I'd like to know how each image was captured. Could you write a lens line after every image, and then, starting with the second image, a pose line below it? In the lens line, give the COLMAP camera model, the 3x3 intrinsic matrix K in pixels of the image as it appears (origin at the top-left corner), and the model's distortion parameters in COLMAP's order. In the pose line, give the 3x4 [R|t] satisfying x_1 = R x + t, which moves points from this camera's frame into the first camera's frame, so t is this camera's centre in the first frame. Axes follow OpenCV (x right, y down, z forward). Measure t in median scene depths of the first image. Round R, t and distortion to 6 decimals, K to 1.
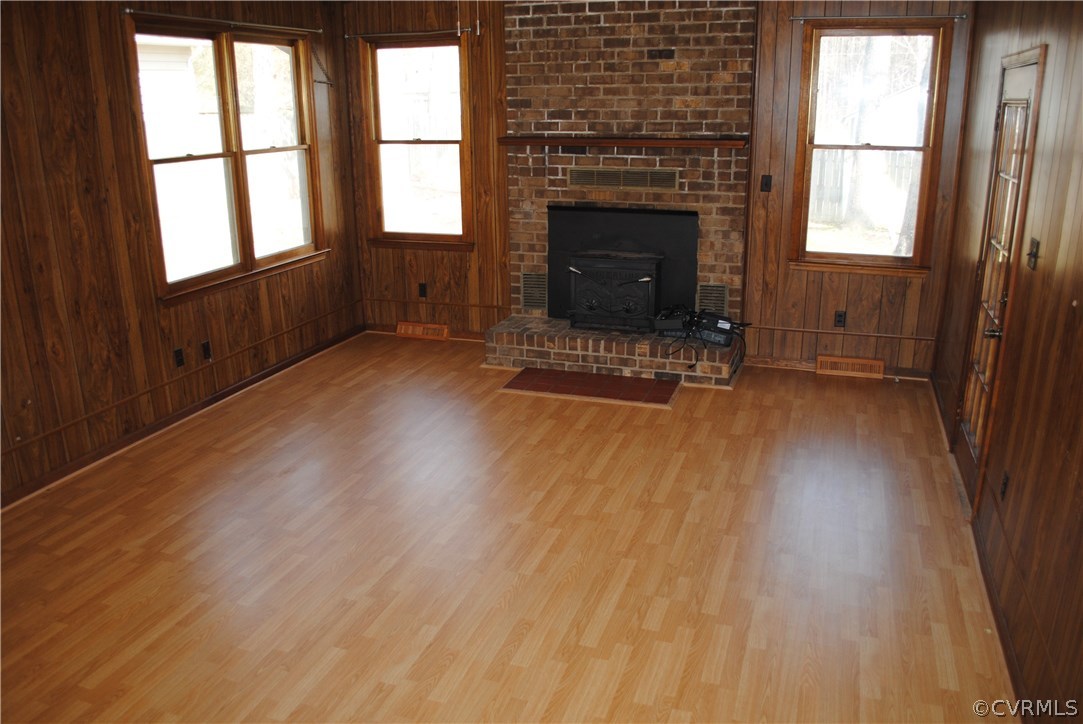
lens RADIAL K [[856.7, 0, 547.7], [0, 856.7, 354.8], [0, 0, 1]] dist [-0.074338, 0.012460]
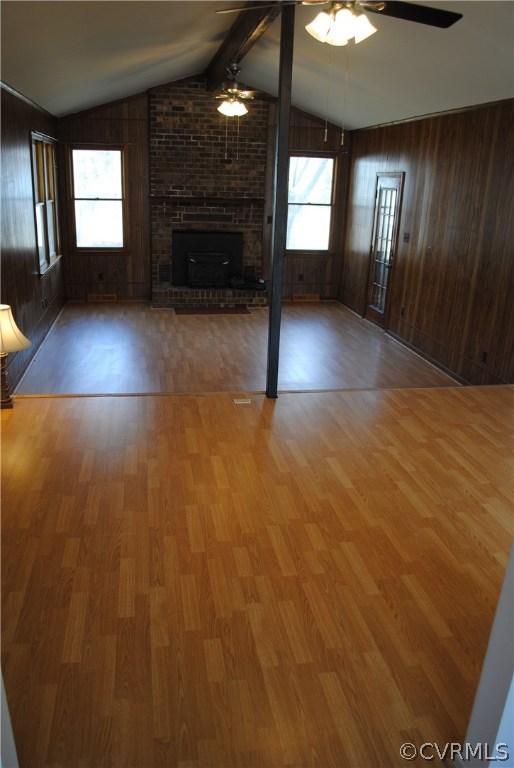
lens RADIAL K [[607.5, 0, 250.2], [0, 607.5, 384.3], [0, 0, 1]] dist [-0.074338, 0.012460]
pose [[0.877532, -0.119323, 0.464434, -0.594173], [0.099045, 0.992762, 0.067919, 0.123089], [-0.469177, -0.013601, 0.882999, -0.422762]]
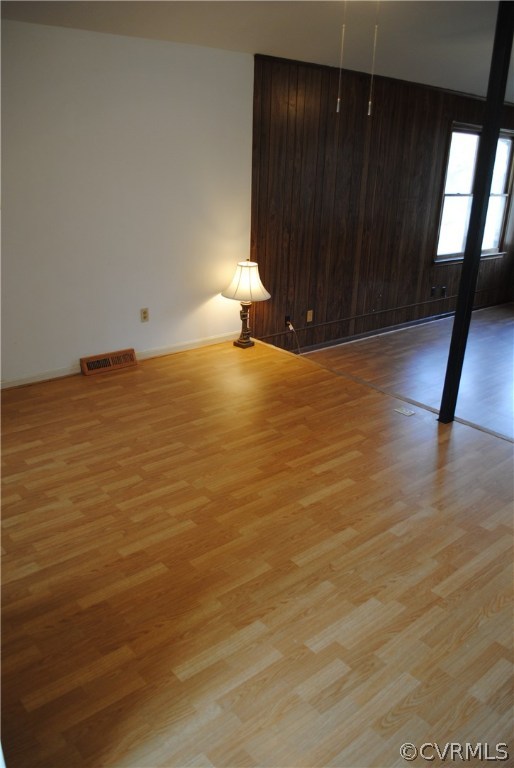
lens RADIAL K [[607.5, 0, 256.7], [0, 607.5, 383.3], [0, 0, 1]] dist [-0.074338, 0.012460]
pose [[0.863141, 0.217854, -0.455551, -0.079279], [-0.187428, 0.975920, 0.111581, 0.118715], [0.468890, -0.010927, 0.883189, -0.431878]]
